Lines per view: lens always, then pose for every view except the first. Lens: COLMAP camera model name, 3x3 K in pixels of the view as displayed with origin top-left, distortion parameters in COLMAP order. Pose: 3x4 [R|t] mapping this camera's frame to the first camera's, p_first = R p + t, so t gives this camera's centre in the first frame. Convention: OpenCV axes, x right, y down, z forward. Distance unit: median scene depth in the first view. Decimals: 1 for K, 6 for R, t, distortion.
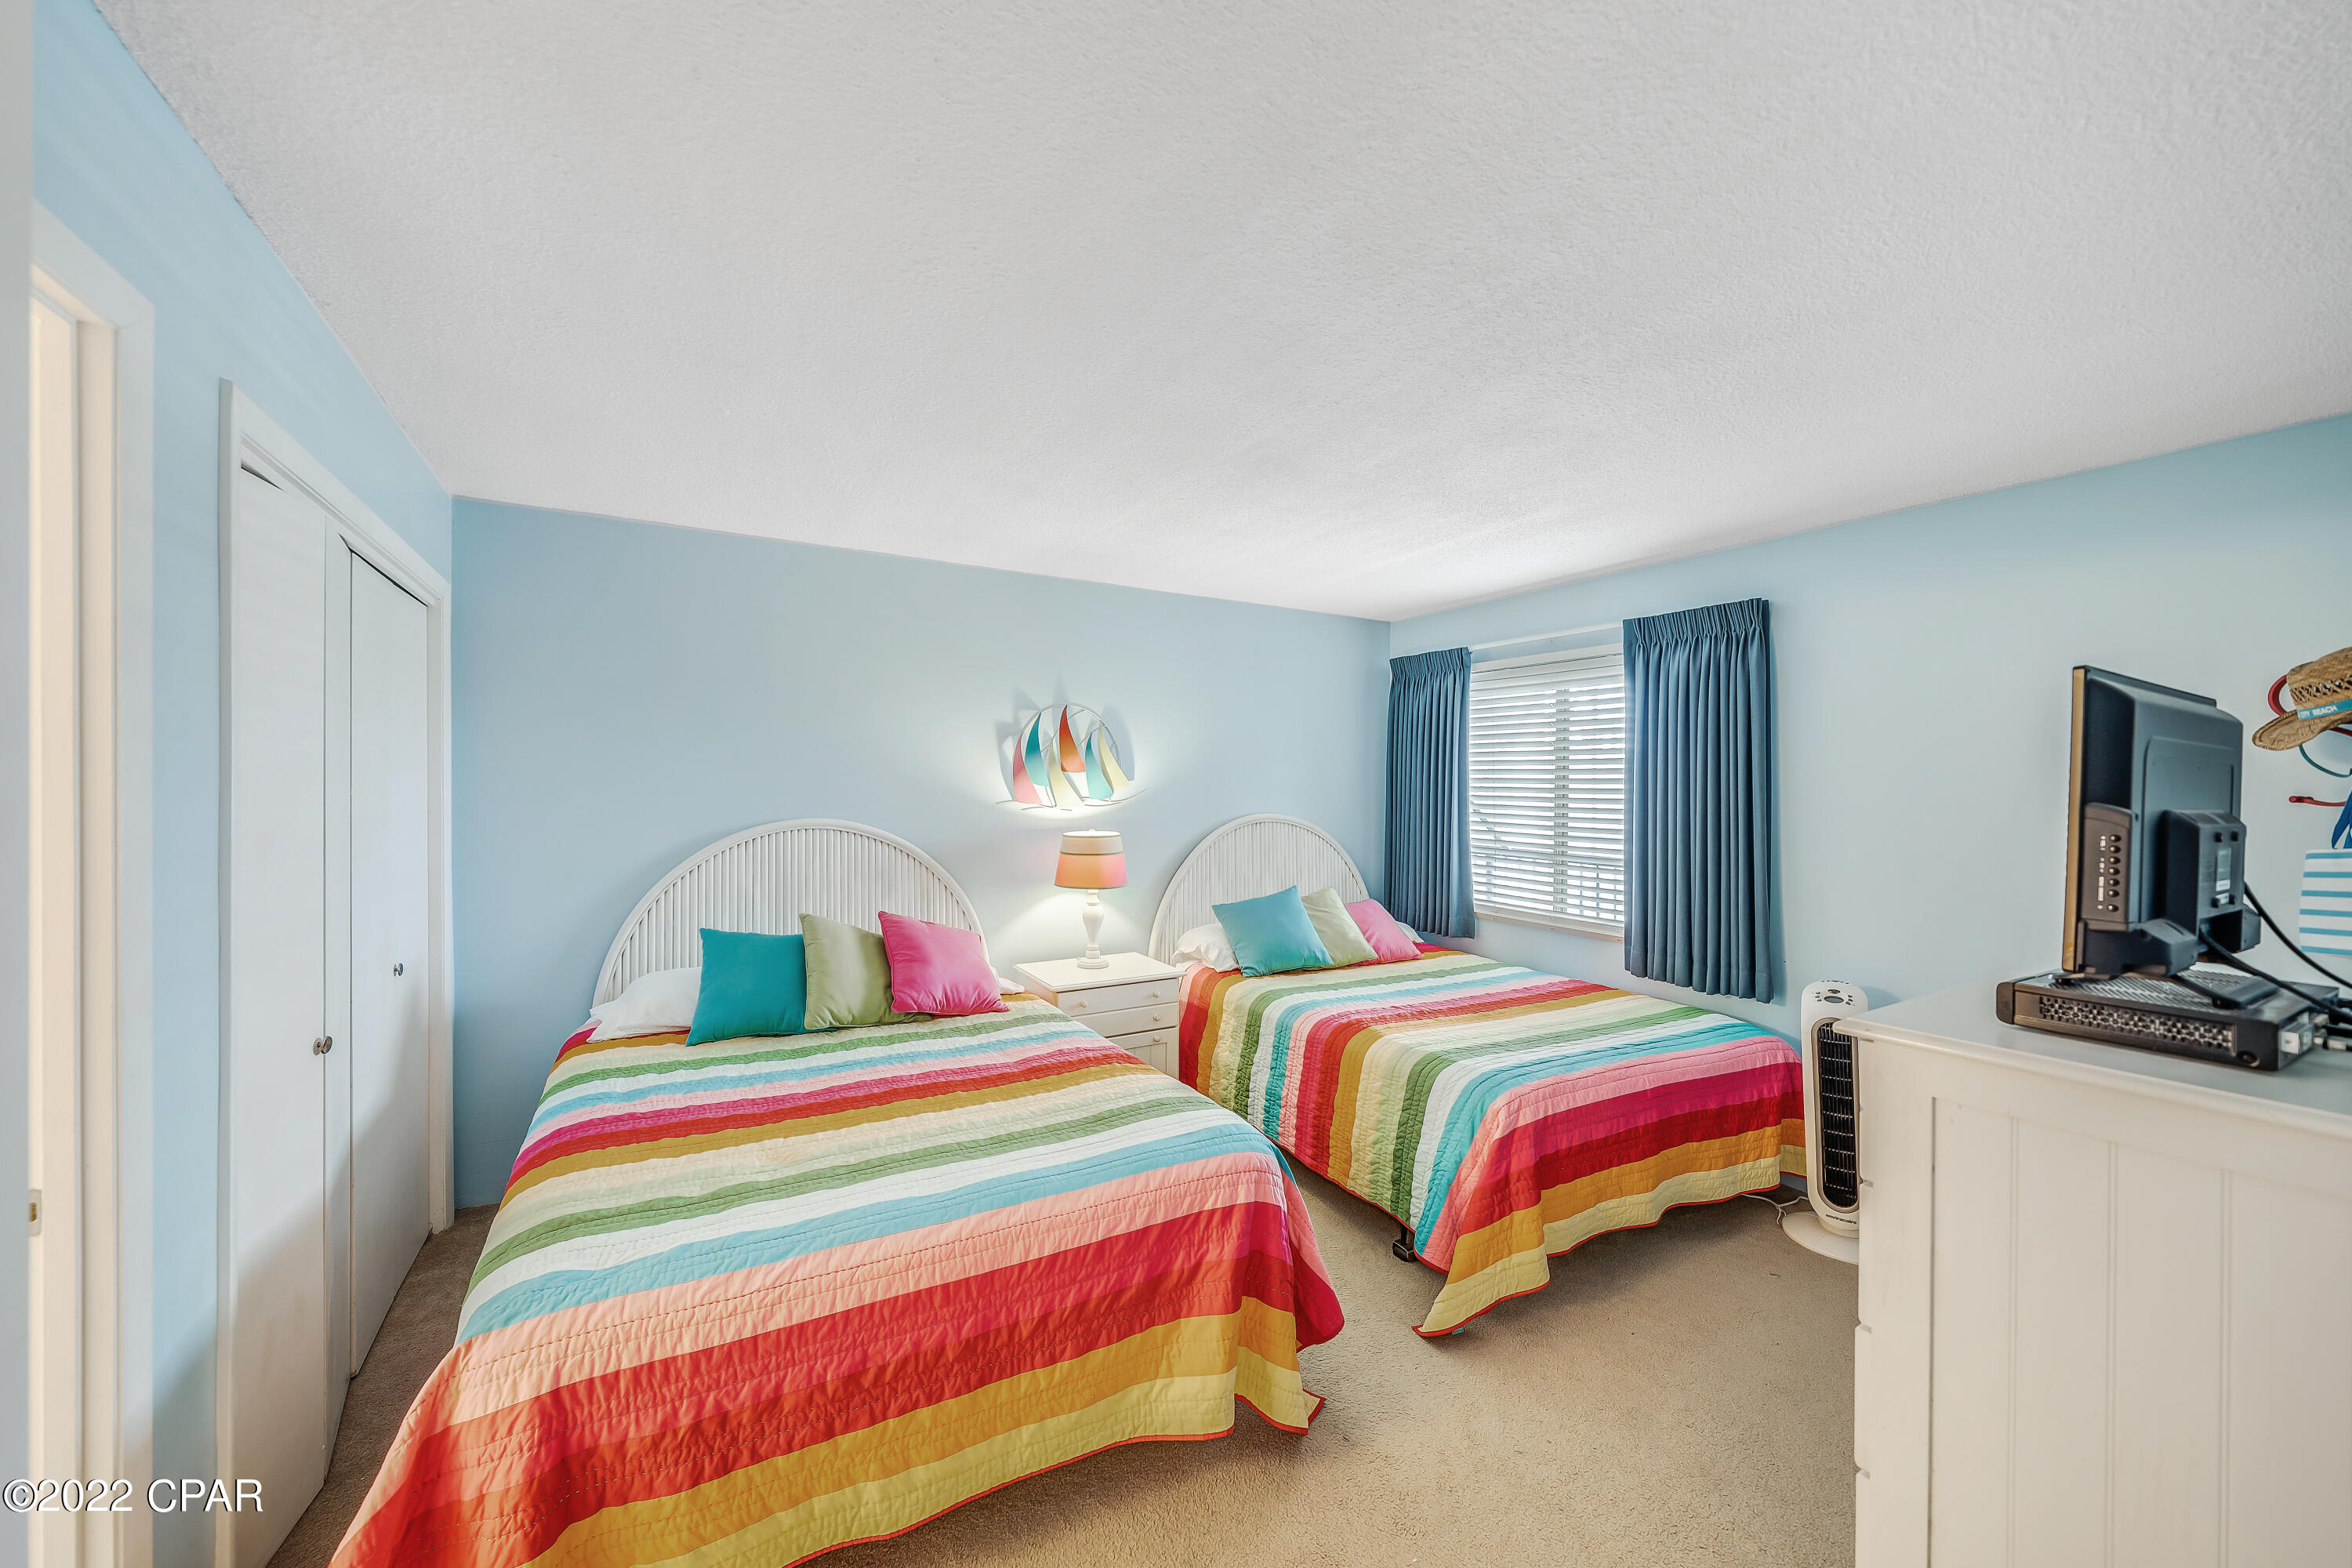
lens RADIAL K [[865.2, 0, 1153.4], [0, 865.2, 777.8], [0, 0, 1]] dist [-0.001642, -0.000685]
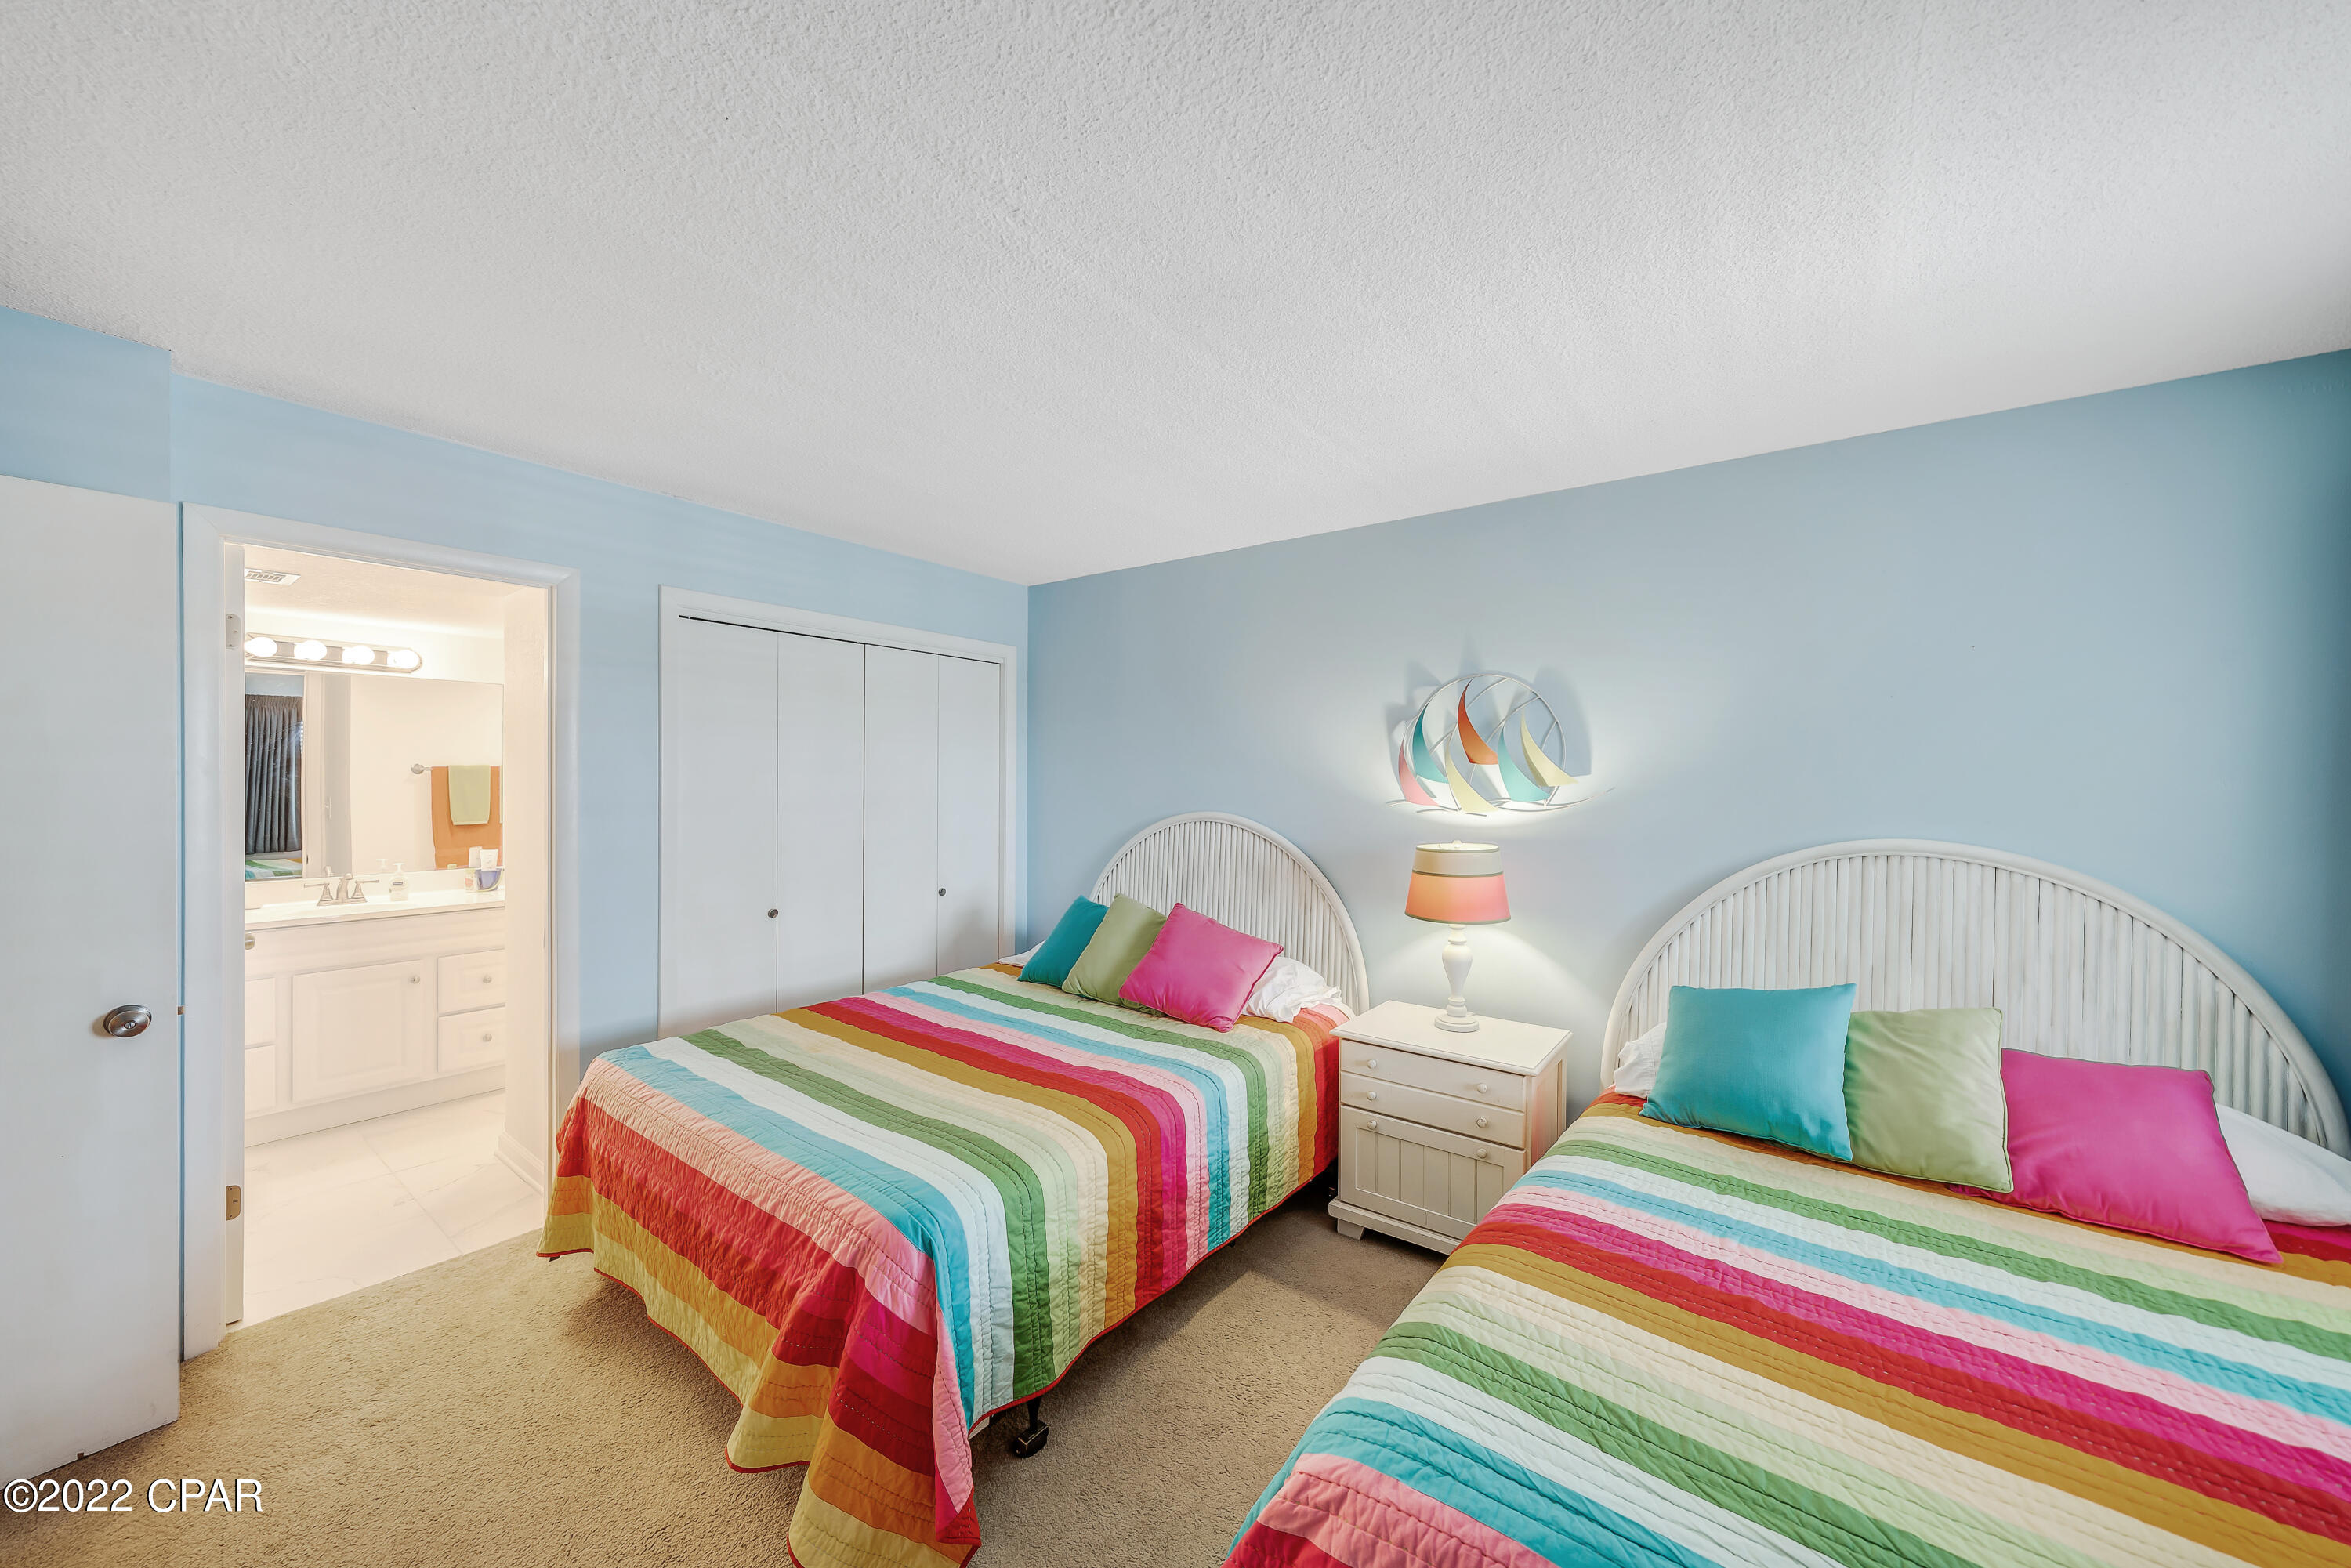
lens RADIAL K [[864.8, 0, 1165.1], [0, 864.8, 781.5], [0, 0, 1]] dist [-0.001642, -0.000685]
pose [[0.394600, -0.003226, -0.918847, 0.531936], [-0.003726, 0.999980, -0.005110, 0.014866], [0.918845, 0.005440, 0.394580, 0.506013]]
